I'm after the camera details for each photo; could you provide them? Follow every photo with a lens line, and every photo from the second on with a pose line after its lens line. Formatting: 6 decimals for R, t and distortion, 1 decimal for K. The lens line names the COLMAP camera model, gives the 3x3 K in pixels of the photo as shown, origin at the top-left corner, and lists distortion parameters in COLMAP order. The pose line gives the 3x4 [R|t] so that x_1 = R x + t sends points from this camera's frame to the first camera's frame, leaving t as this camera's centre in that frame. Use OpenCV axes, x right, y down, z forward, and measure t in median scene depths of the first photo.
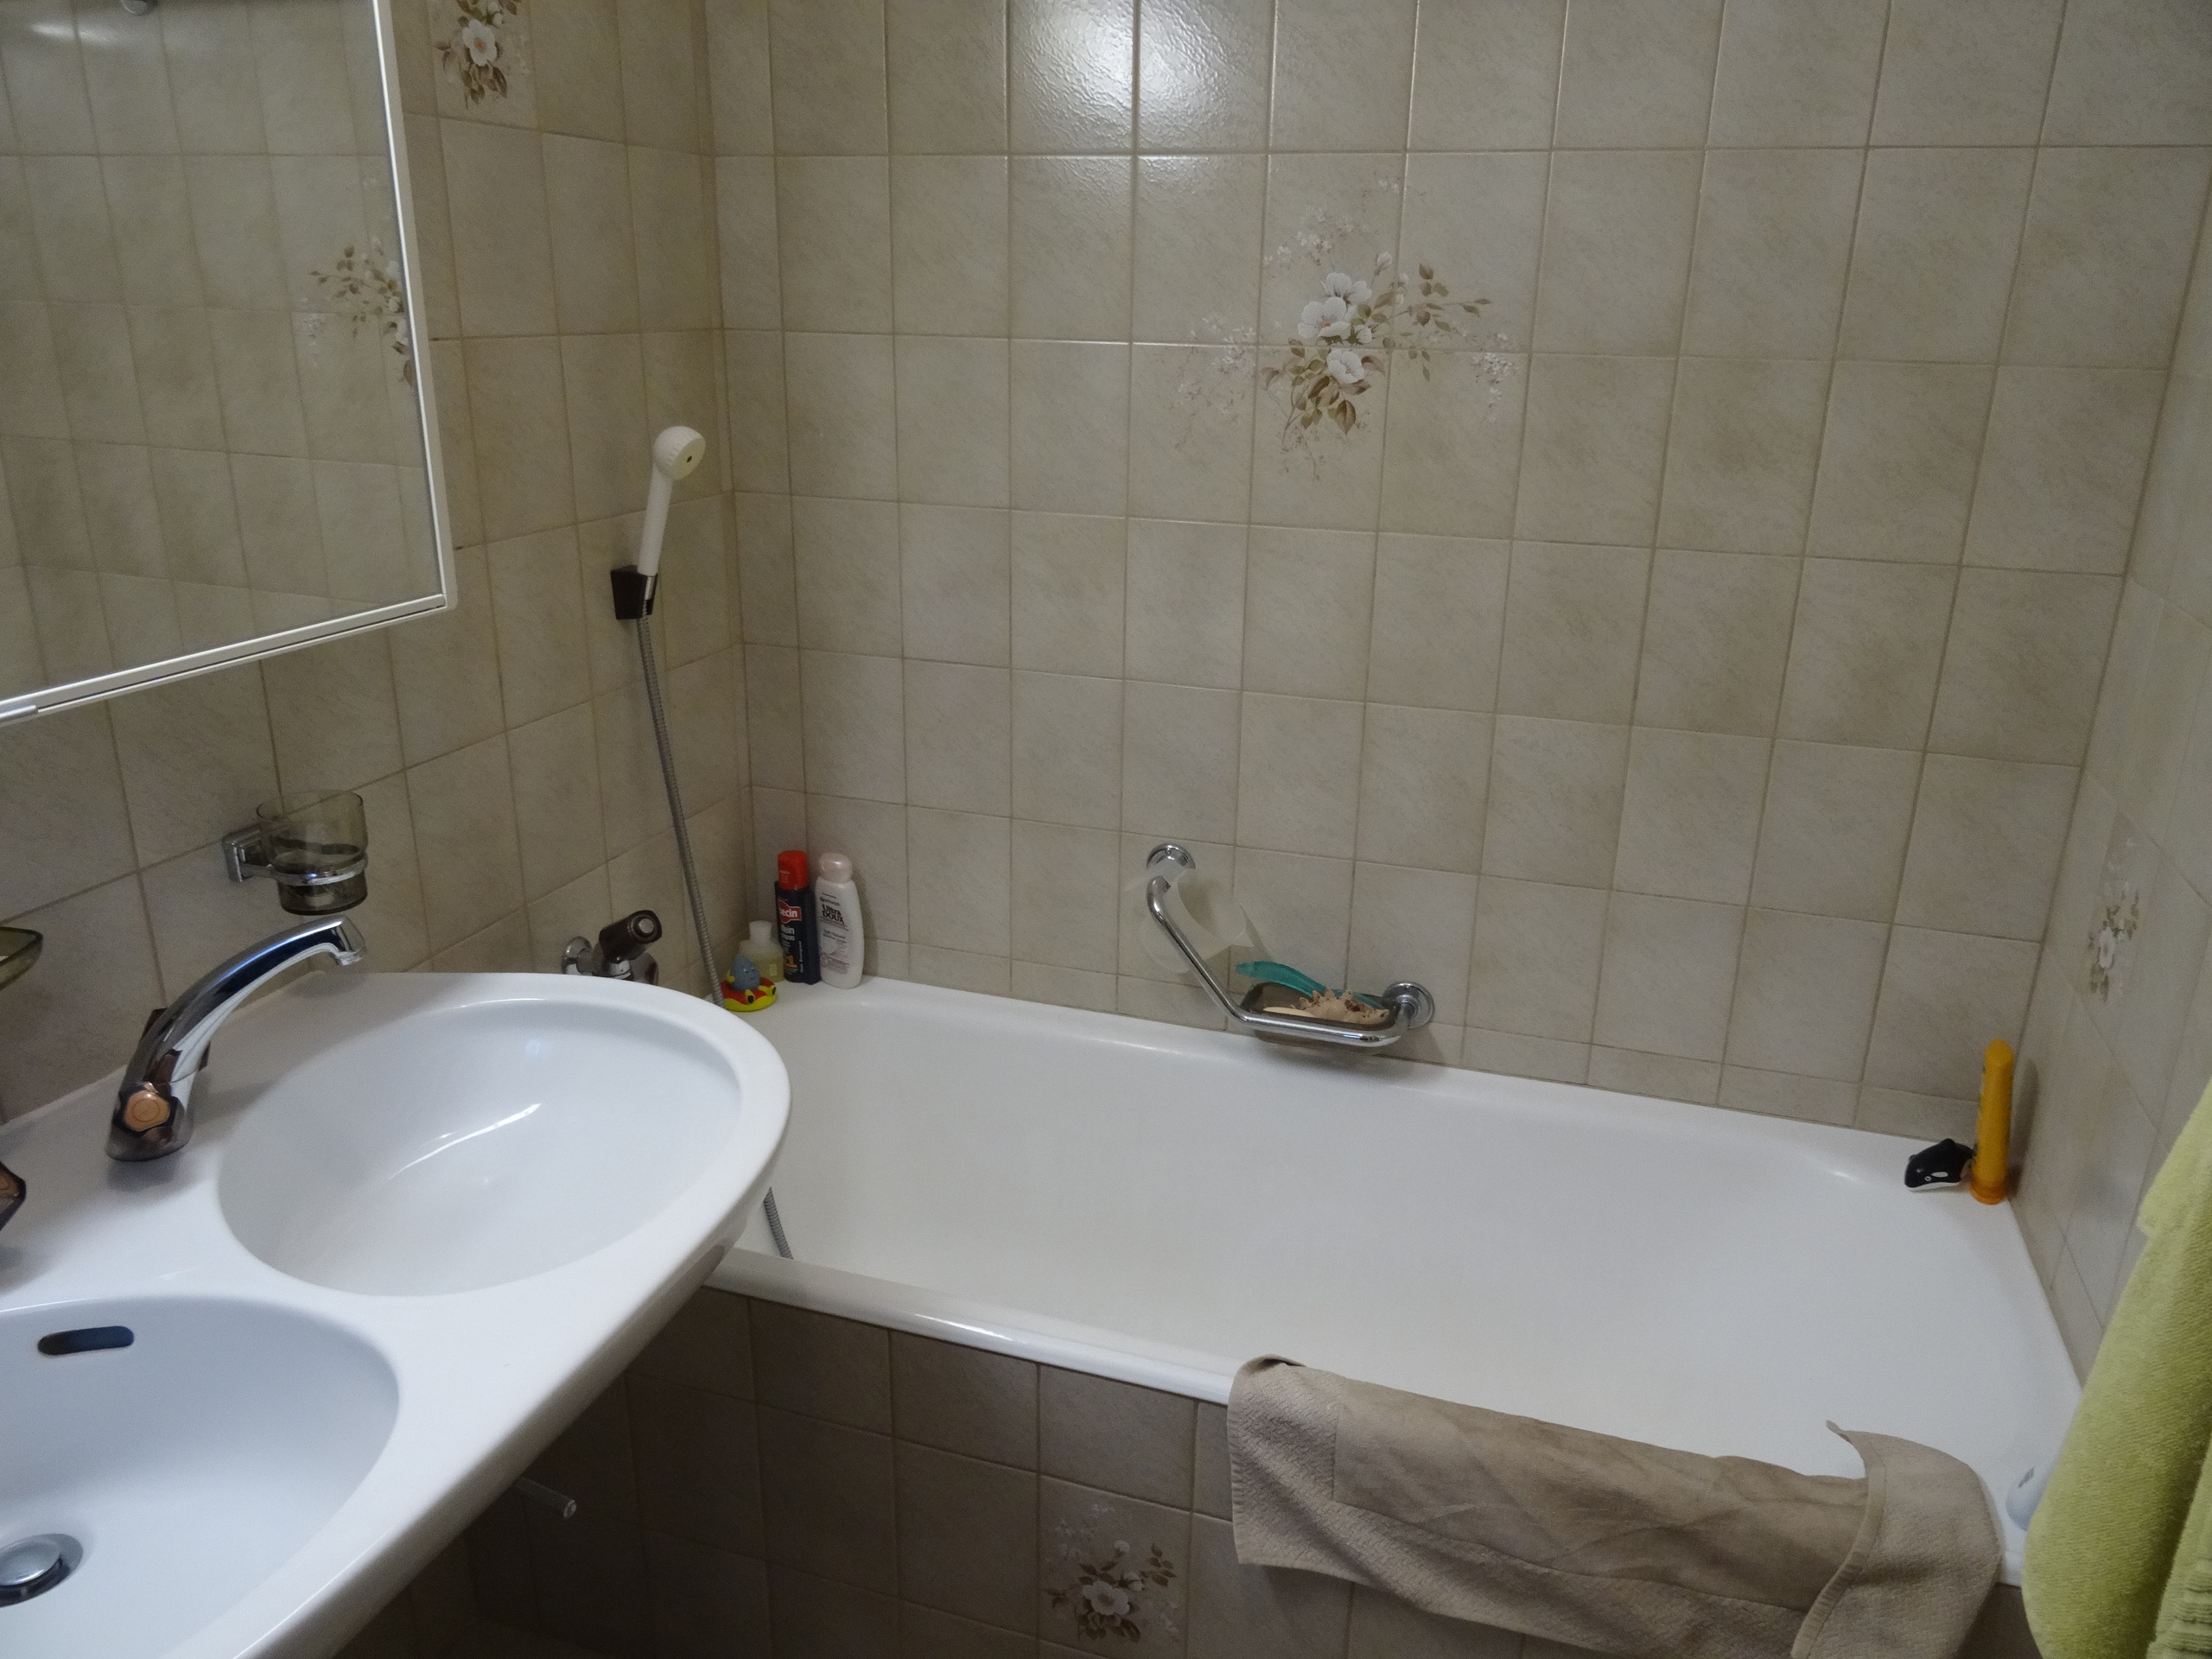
lens RADIAL K [[1581.9, 0, 1108.0], [0, 1581.9, 832.5], [0, 0, 1]] dist [-0.002020, 0.010224]
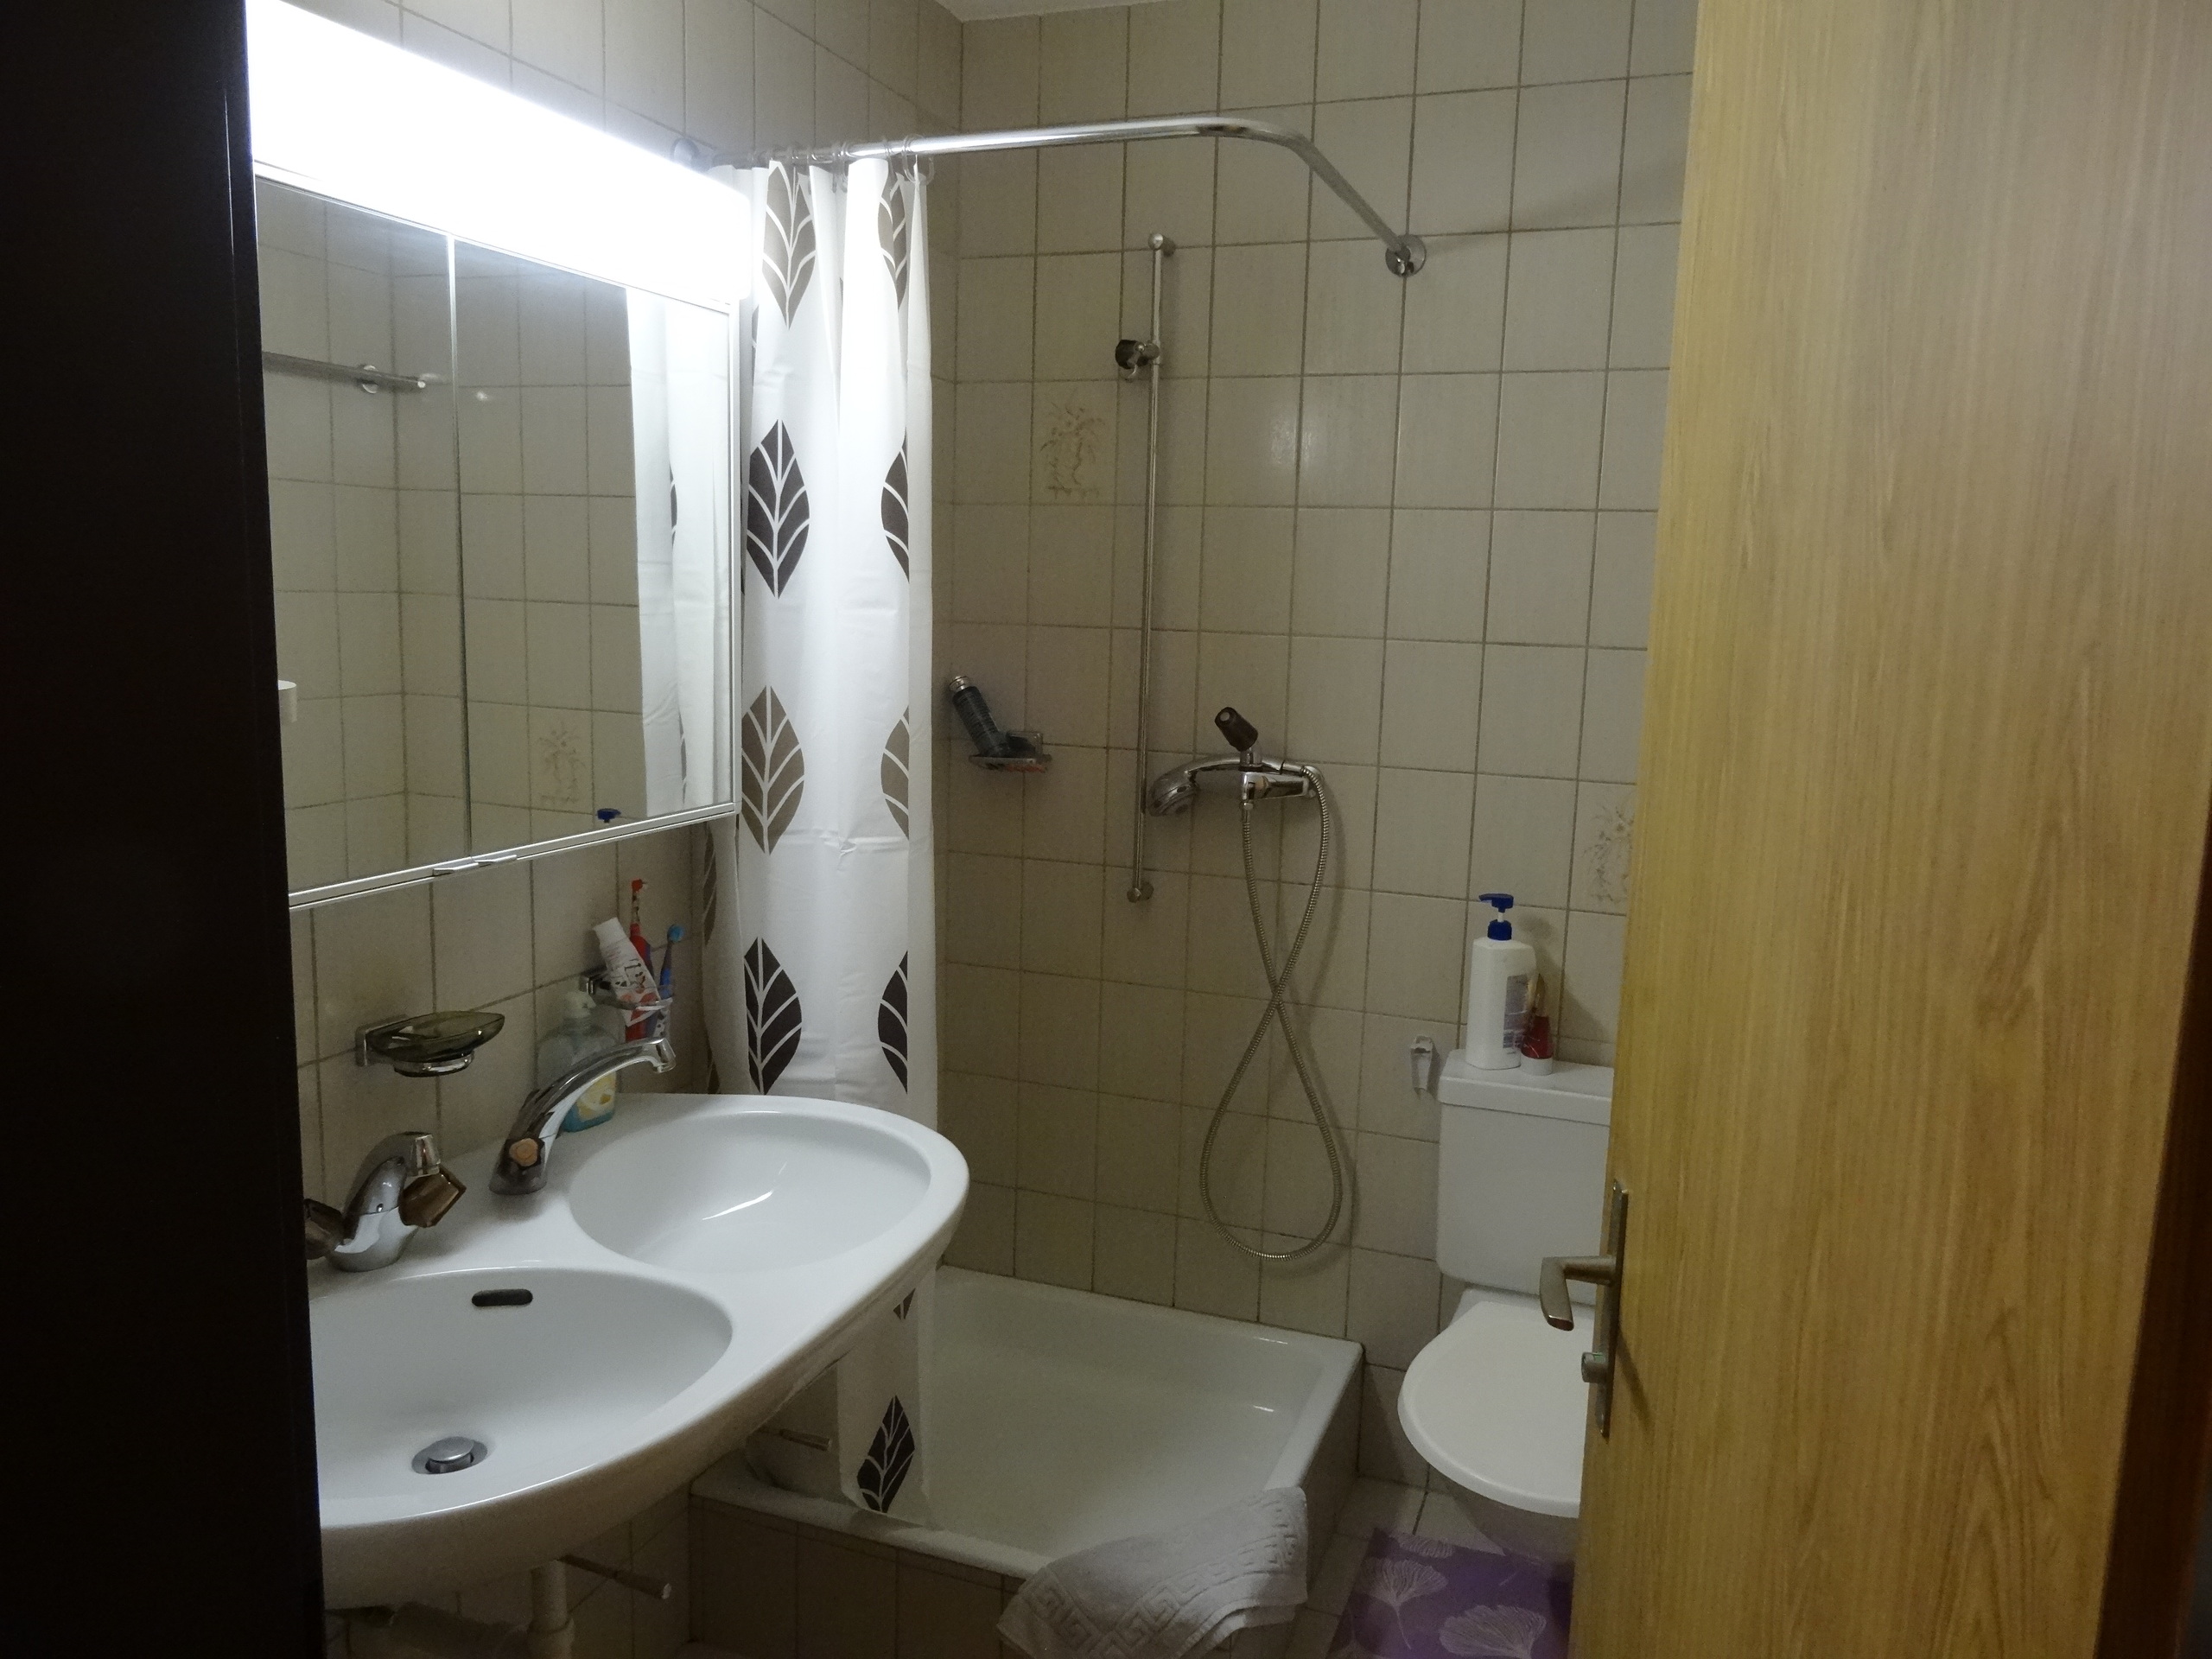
lens RADIAL K [[1581.9, 0, 1105.2], [0, 1581.9, 827.0], [0, 0, 1]] dist [-0.002020, 0.010224]
pose [[0.998440, 0.030381, -0.046840, -0.043321], [-0.037963, 0.984611, -0.170584, 0.113169], [0.040937, 0.172096, 0.984229, -0.407518]]
